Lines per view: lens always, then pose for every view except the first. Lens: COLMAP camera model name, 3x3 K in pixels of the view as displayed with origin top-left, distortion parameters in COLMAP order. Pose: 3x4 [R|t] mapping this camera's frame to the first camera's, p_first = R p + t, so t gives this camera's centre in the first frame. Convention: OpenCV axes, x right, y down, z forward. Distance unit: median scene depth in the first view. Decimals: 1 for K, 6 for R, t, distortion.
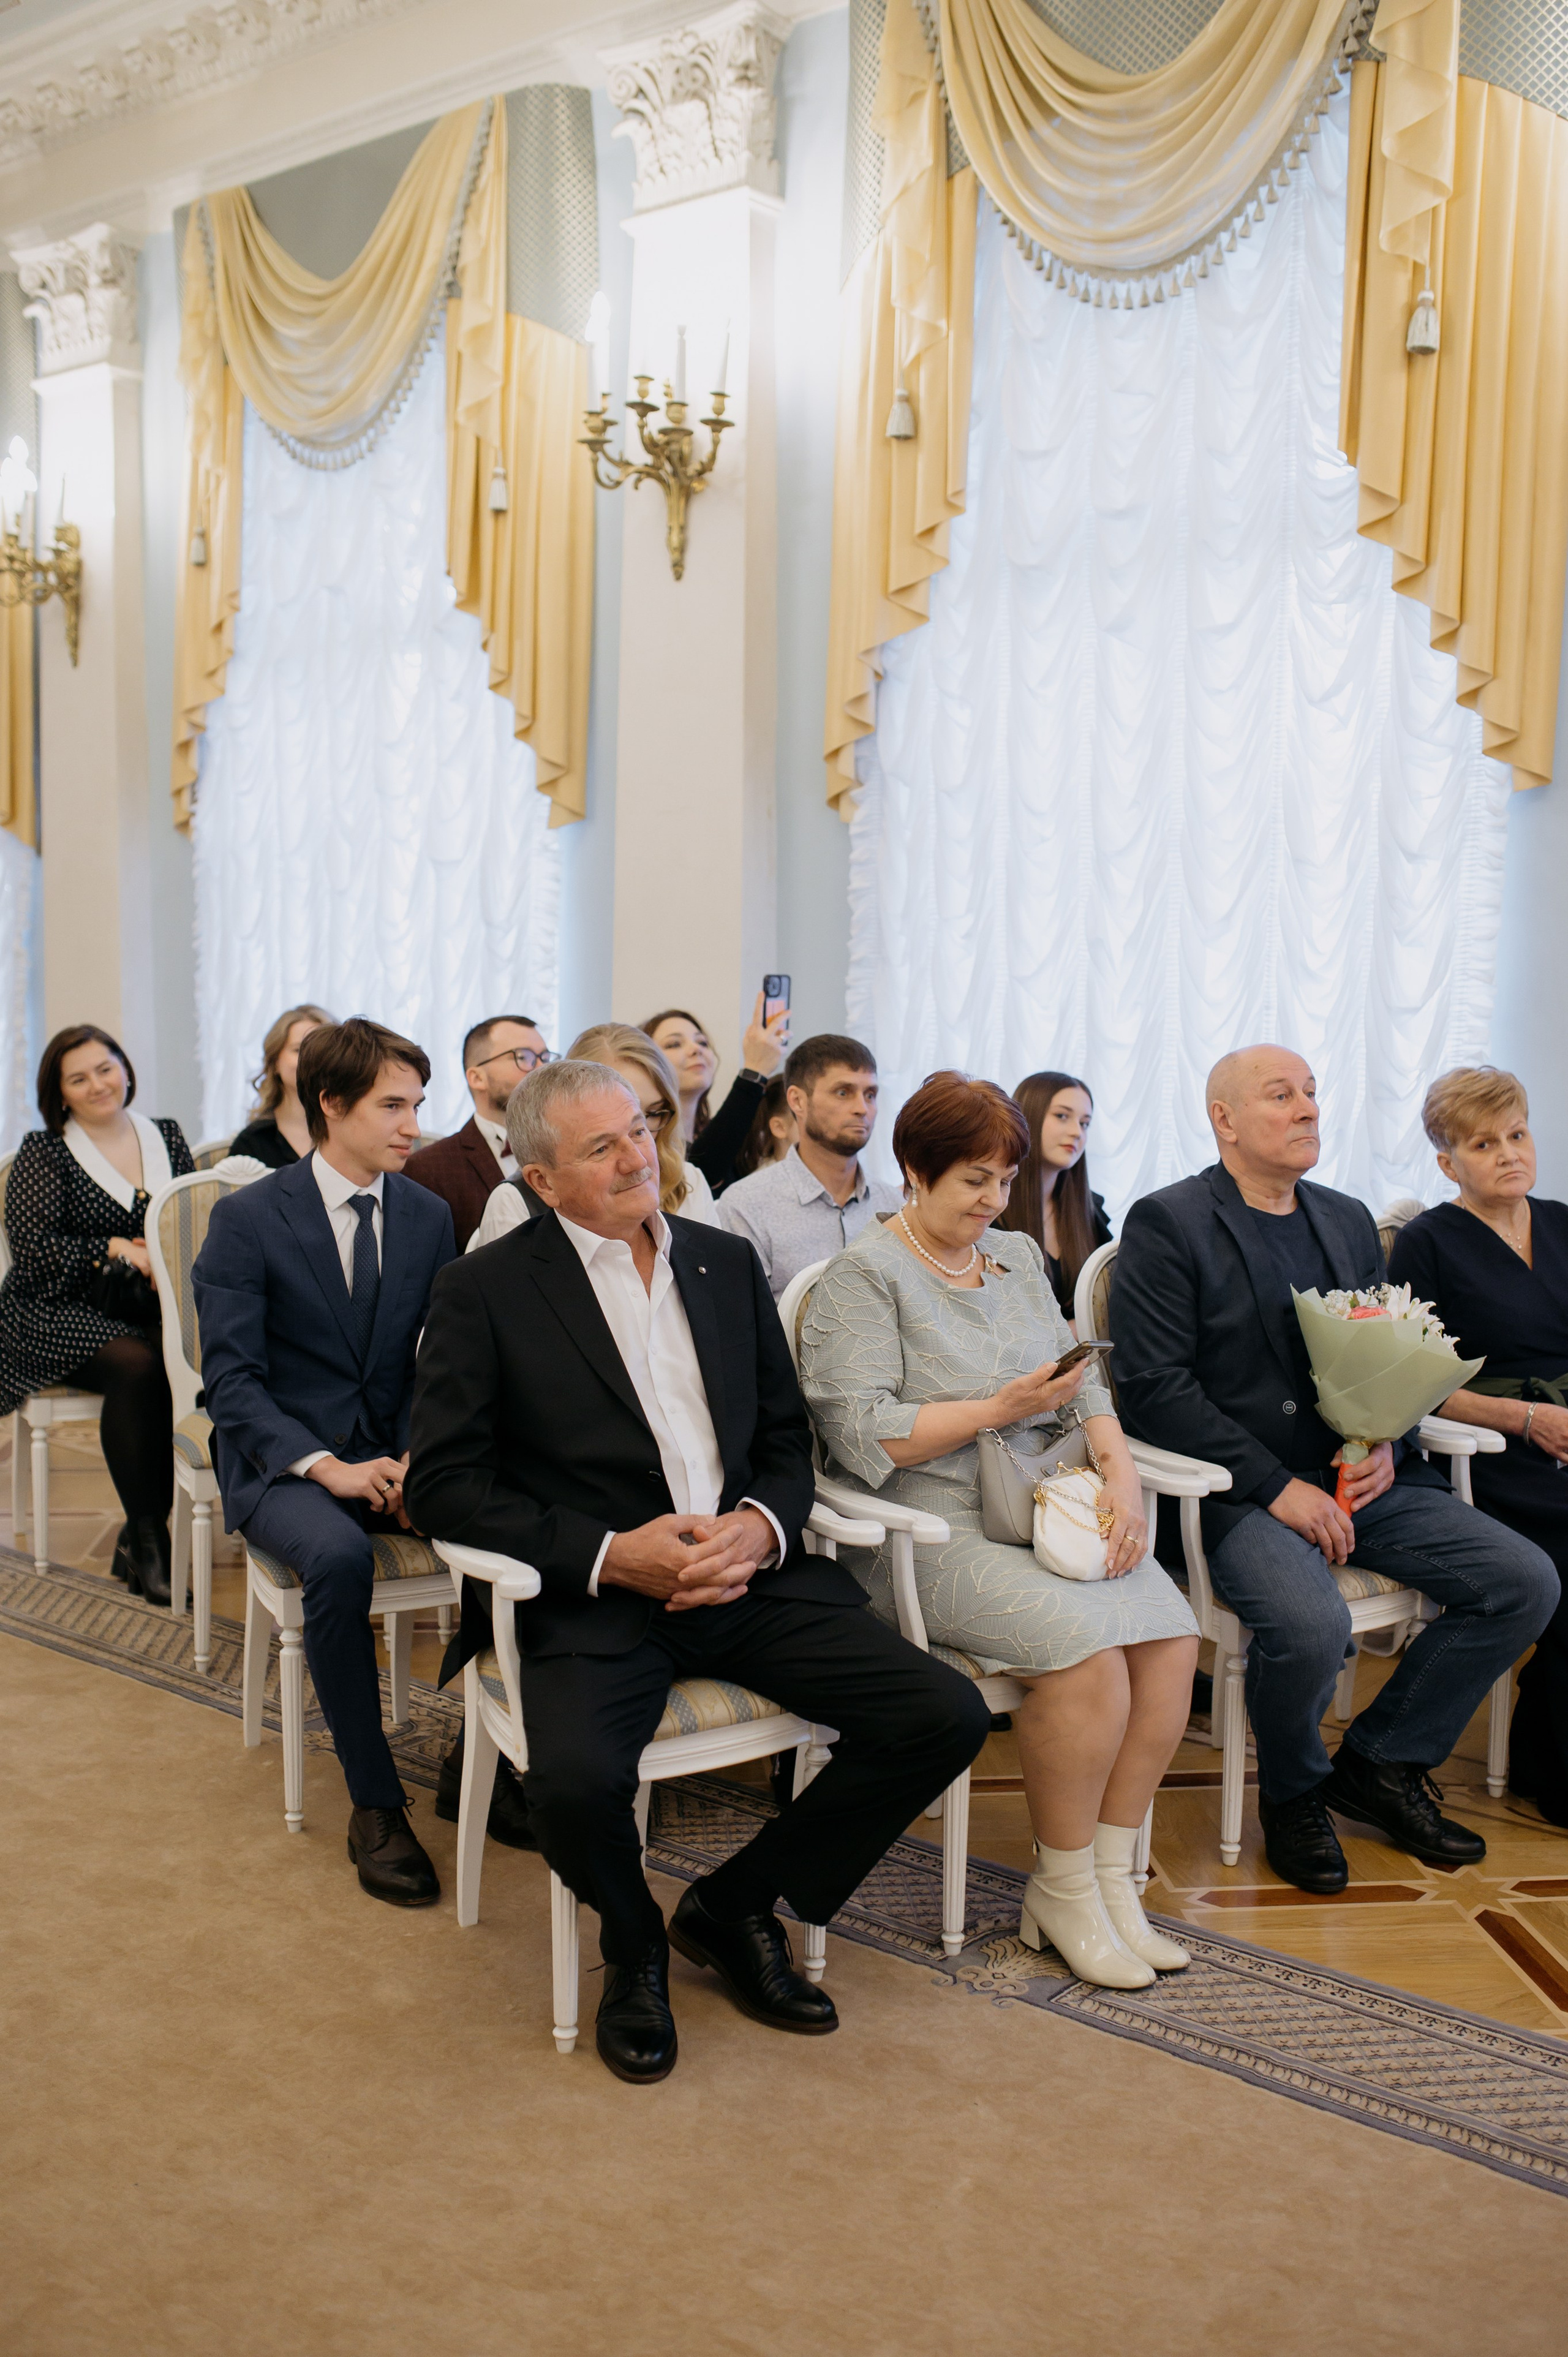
lens RADIAL K [[2269.4, 0, 791.3], [0, 2269.4, 1181.2], [0, 0, 1]] dist [-0.069148, 0.100840]
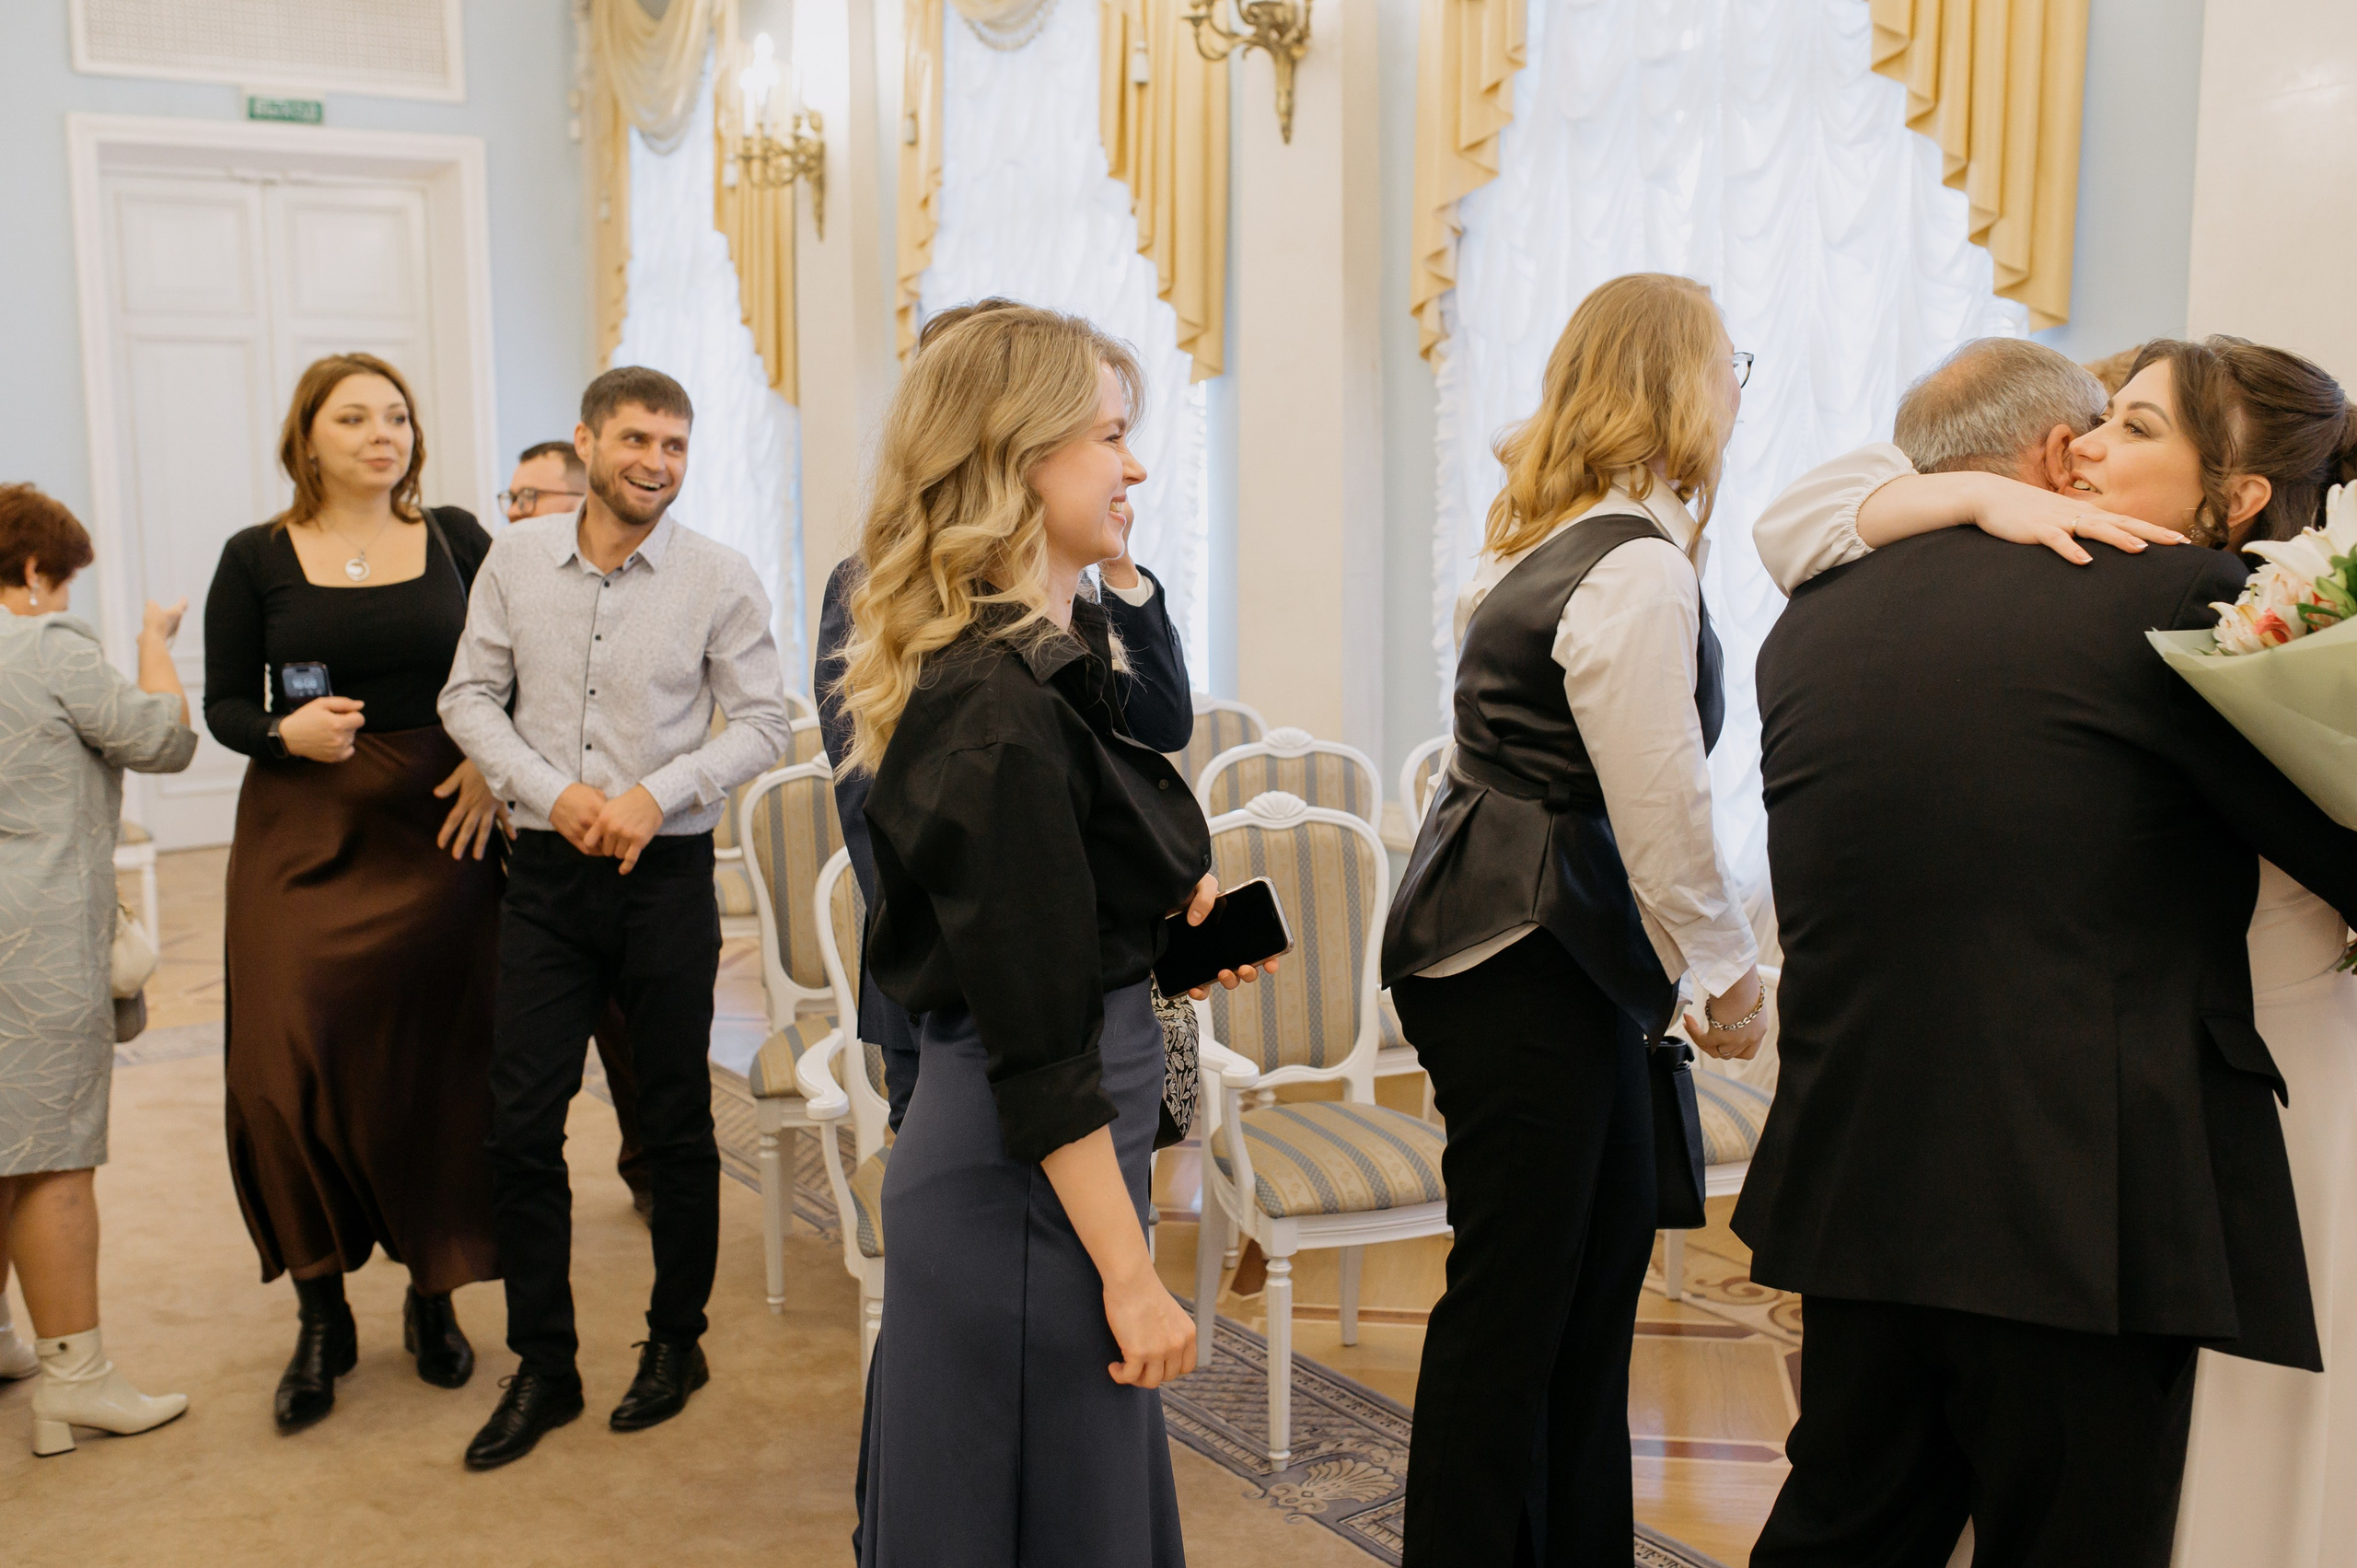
lens RADIAL K [[2253.6, 0, 1170.6], [0, 2253.6, 759.3], [0, 0, 1]] dist [-0.072759, 0.099619]
pose [[0.967267, 0.010451, -0.253544, 0.162141], [-0.003241, 0.999579, 0.028841, -0.013285], [0.253739, -0.027075, 0.966894, -0.015427]]
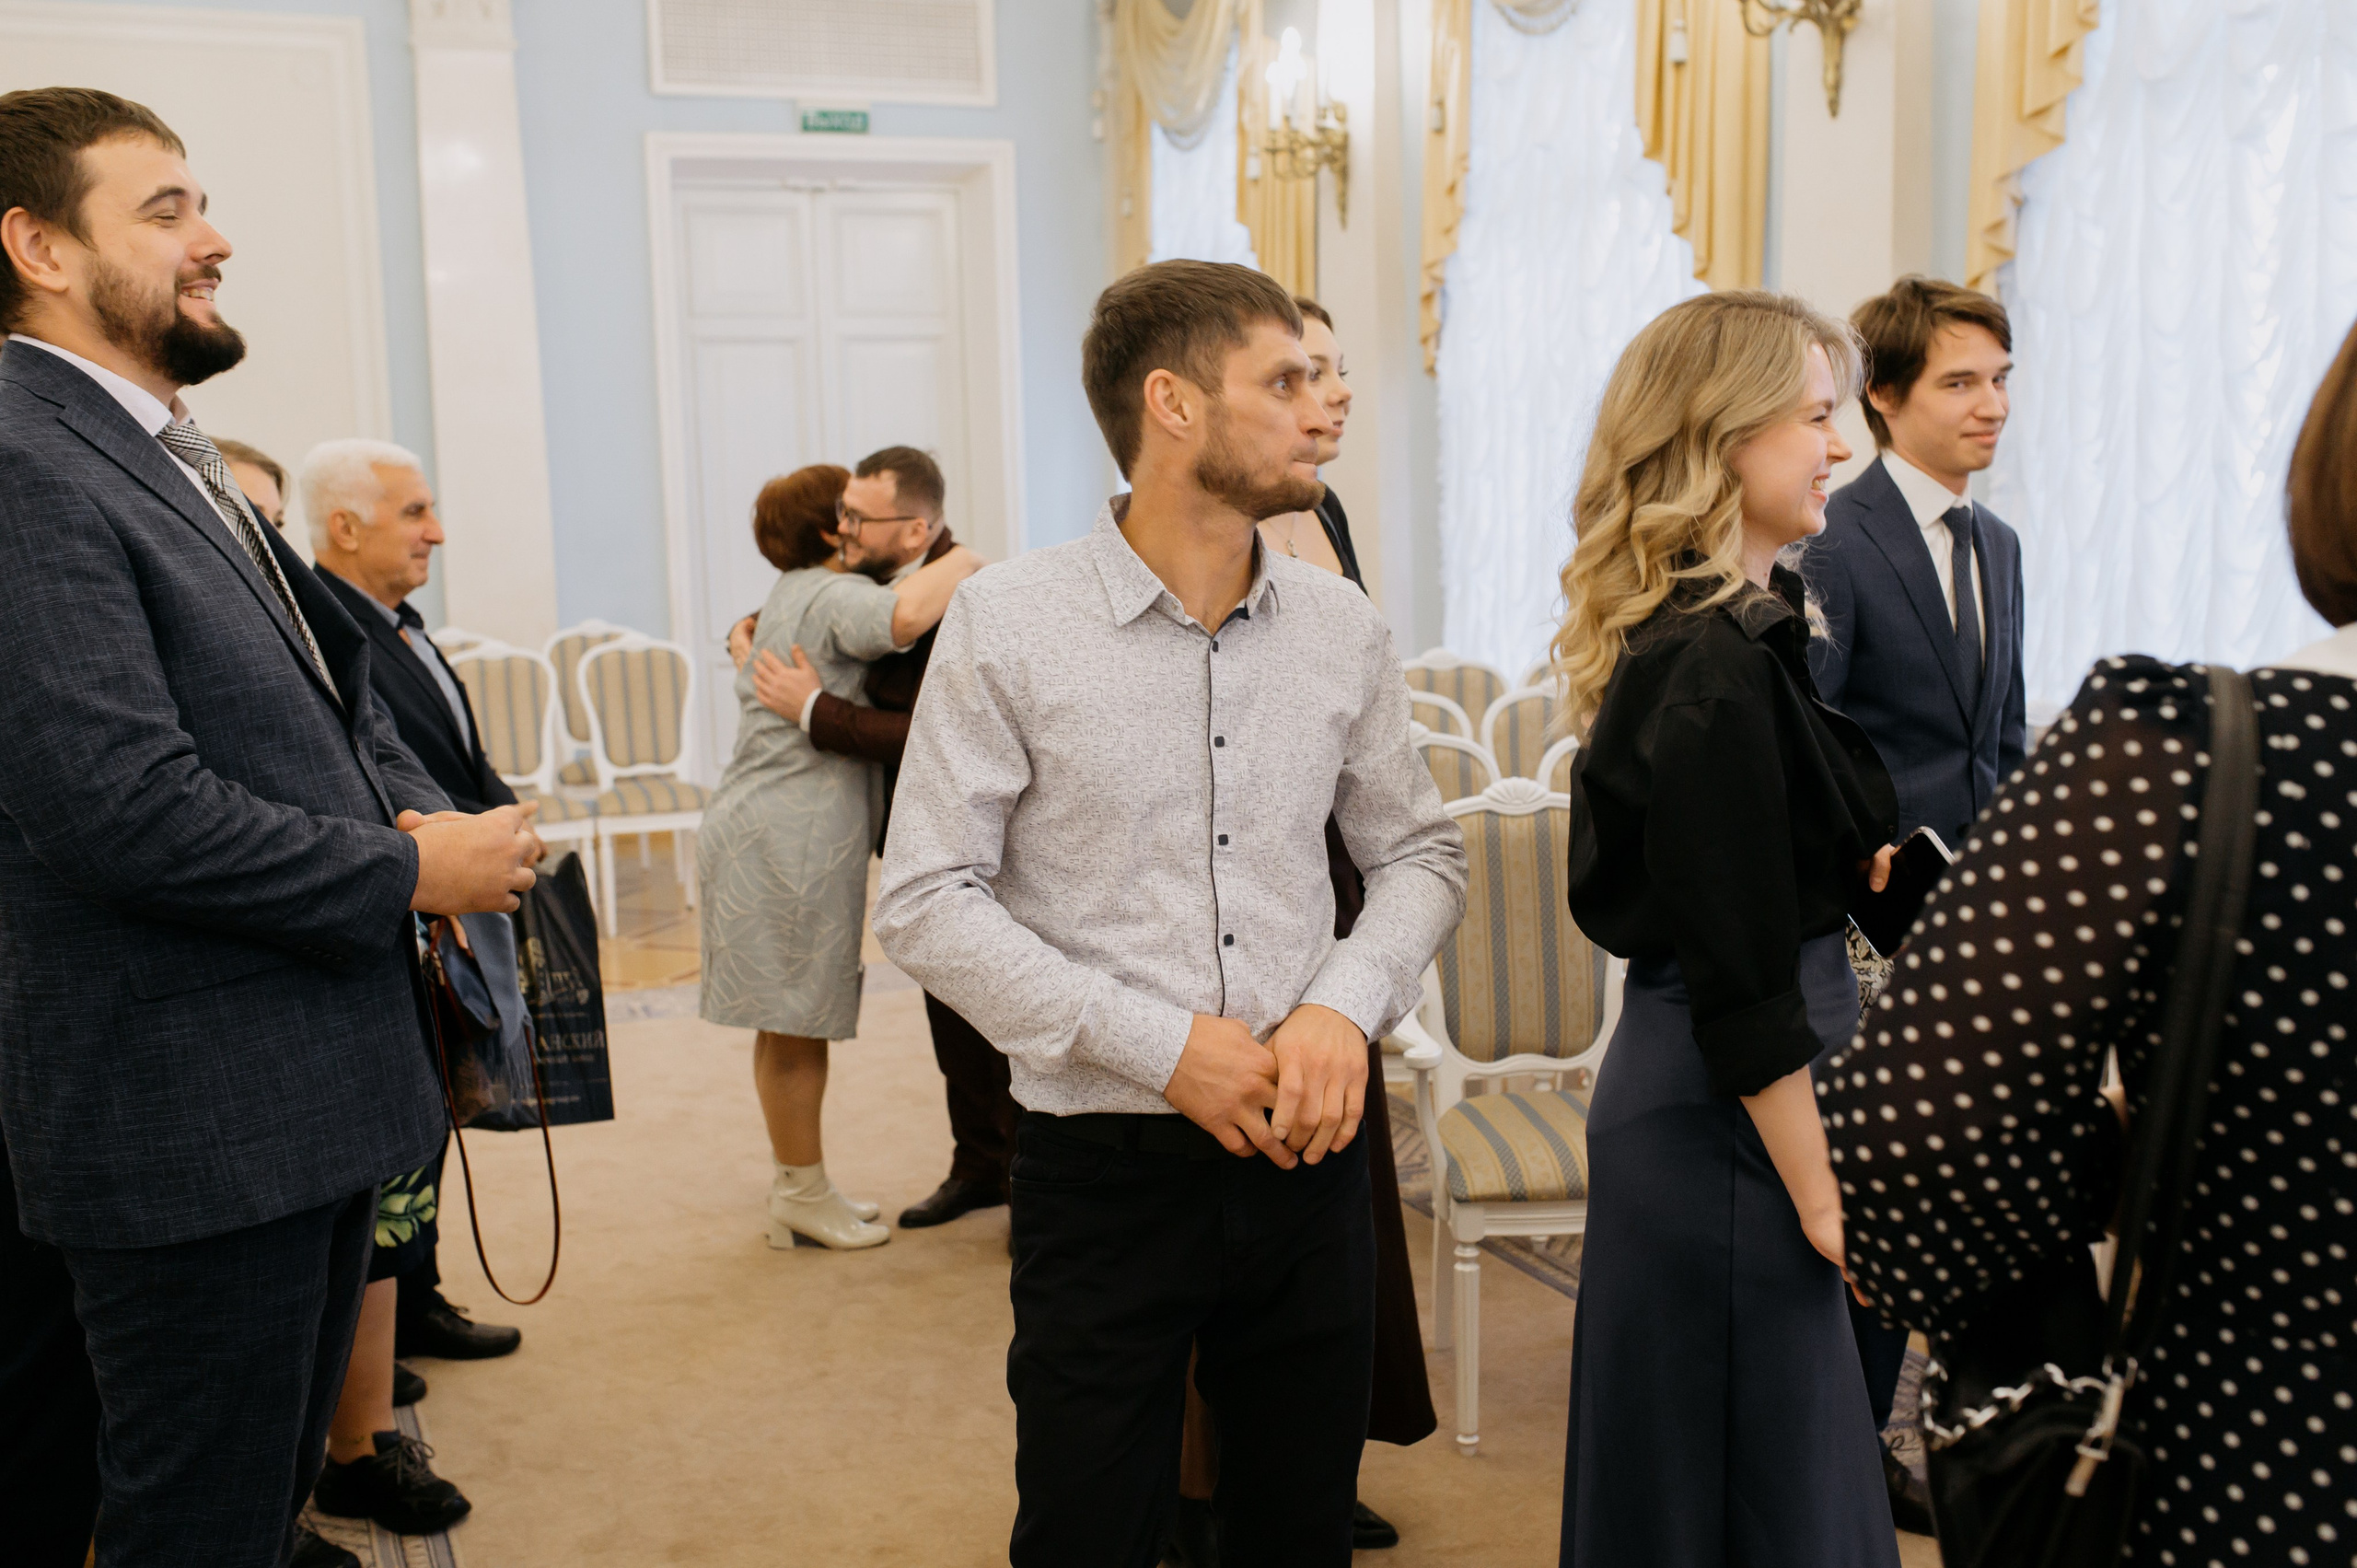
lens RADIAL K [[2244.8, 0, 1187.2], [0, 2244.8, 792.2], [0, 0, 1]] dist [-0.051971, 0.066977]
pose [[0.898674, 0.029243, -0.437640, 0.138391], [-0.007270, 0.998631, 0.051800, -0.010072], [0.438556, -0.043369, 0.897657, -0.052464]]
